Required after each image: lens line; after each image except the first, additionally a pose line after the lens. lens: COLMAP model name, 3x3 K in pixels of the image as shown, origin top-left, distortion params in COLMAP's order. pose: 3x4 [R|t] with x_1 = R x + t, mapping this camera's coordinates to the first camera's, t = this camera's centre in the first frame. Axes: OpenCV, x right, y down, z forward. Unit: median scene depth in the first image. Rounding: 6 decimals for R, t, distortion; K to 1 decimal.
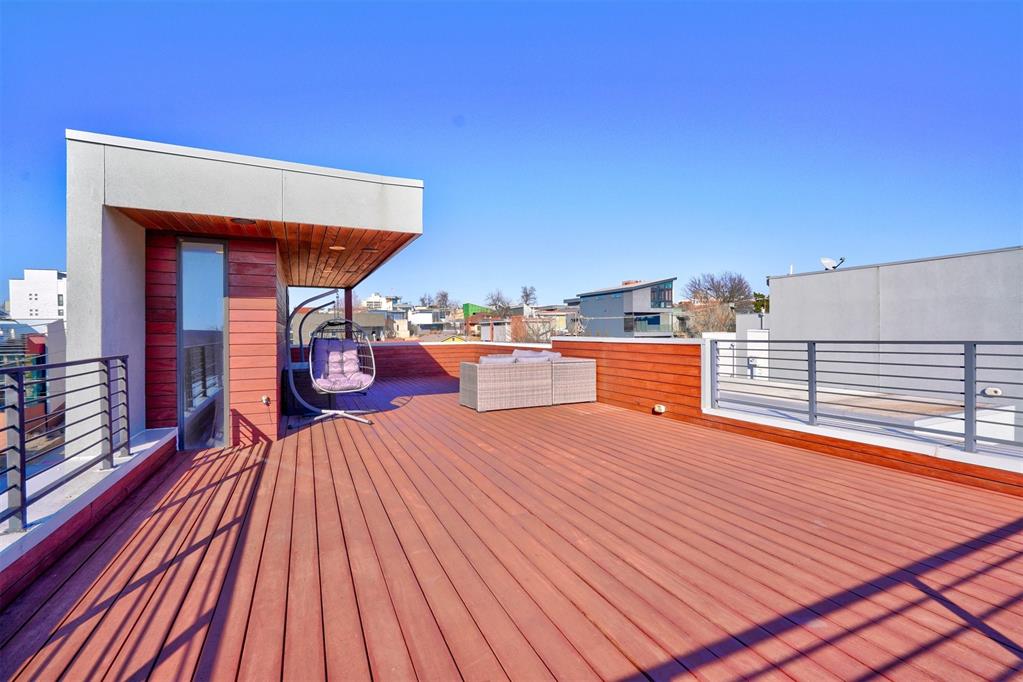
lens RADIAL K [[461.7, 0, 506.6], [0, 461.7, 341.9], [0, 0, 1]] dist [-0.003424, -0.000100]
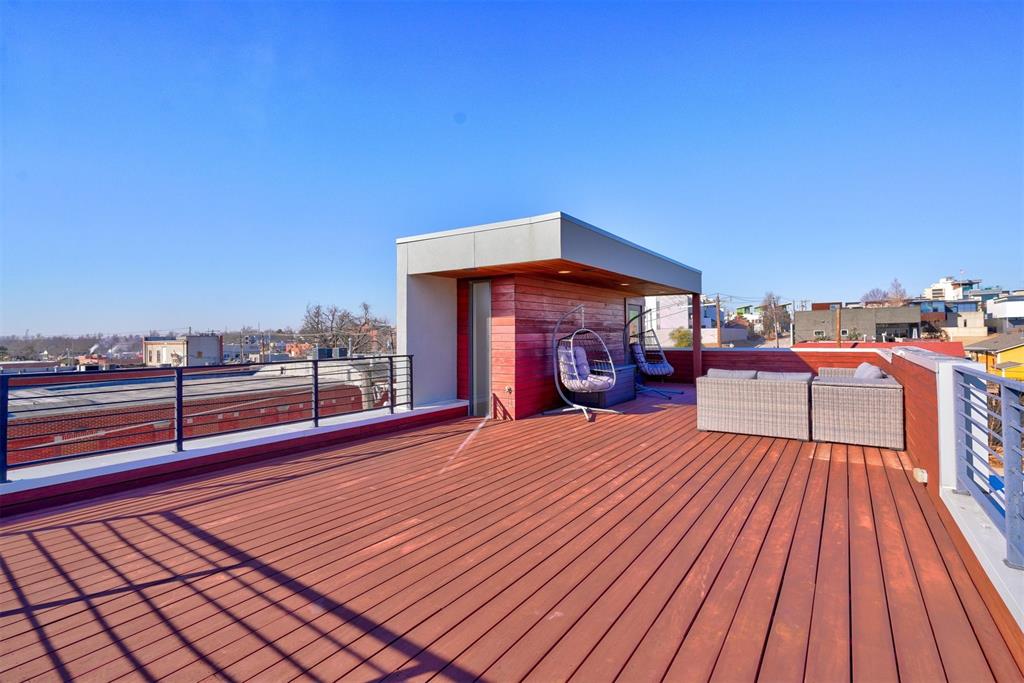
lens RADIAL K [[462.2, 0, 506.4], [0, 462.2, 332.0], [0, 0, 1]] dist [-0.003424, -0.000100]
pose [[0.505043, -0.002586, -0.863090, 0.692830], [-0.011878, 0.999880, -0.009946, -0.034518], [0.863012, 0.015274, 0.504952, 0.288098]]
